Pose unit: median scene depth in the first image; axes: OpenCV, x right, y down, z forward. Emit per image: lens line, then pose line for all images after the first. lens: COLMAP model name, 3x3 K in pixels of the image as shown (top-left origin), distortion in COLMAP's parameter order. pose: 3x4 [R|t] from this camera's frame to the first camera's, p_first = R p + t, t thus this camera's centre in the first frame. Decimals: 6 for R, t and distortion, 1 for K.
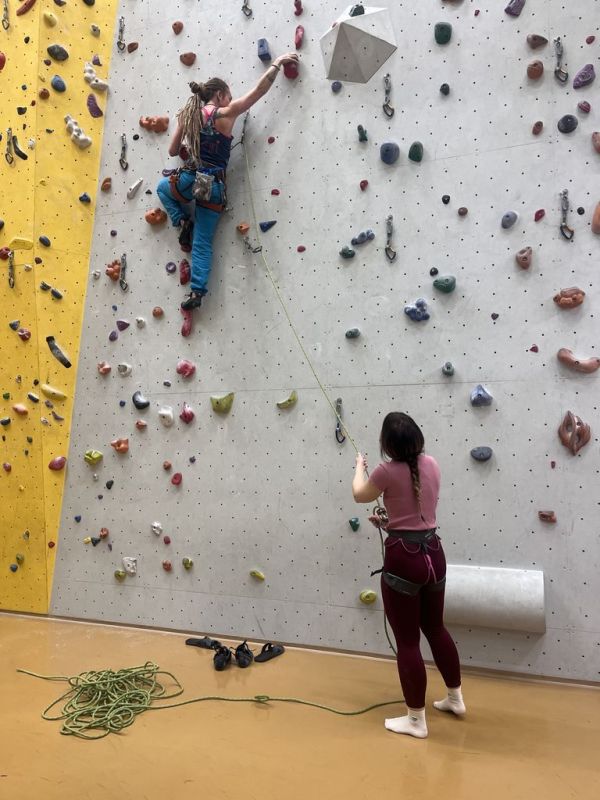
lens RADIAL K [[602.8, 0, 301.4], [0, 602.8, 403.1], [0, 0, 1]] dist [0.048138, -0.054610]
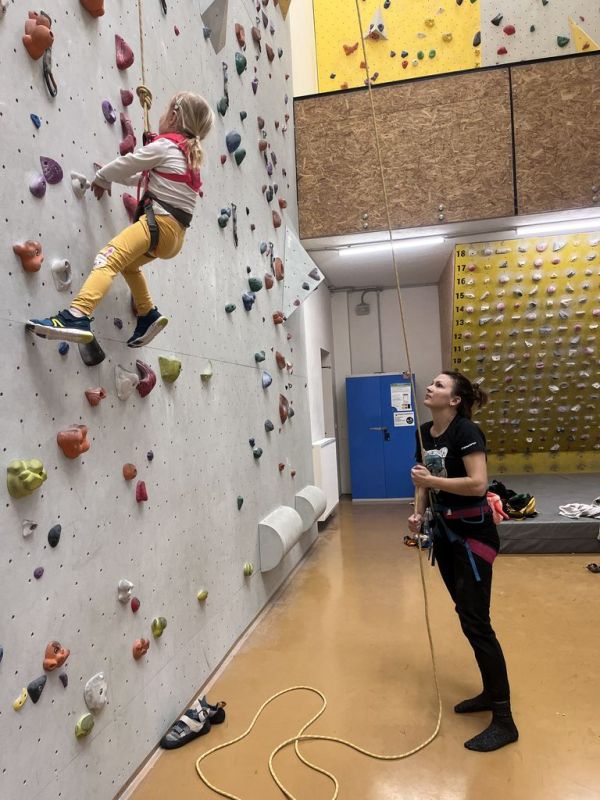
lens RADIAL K [[602.8, 0, 300.0], [0, 602.8, 401.4], [0, 0, 1]] dist [0.048138, -0.054610]
pose [[-0.161841, 0.021618, 0.986580, -0.780885], [-0.002359, 0.999749, -0.022293, 0.050658], [-0.986814, -0.005935, -0.161749, 0.918569]]
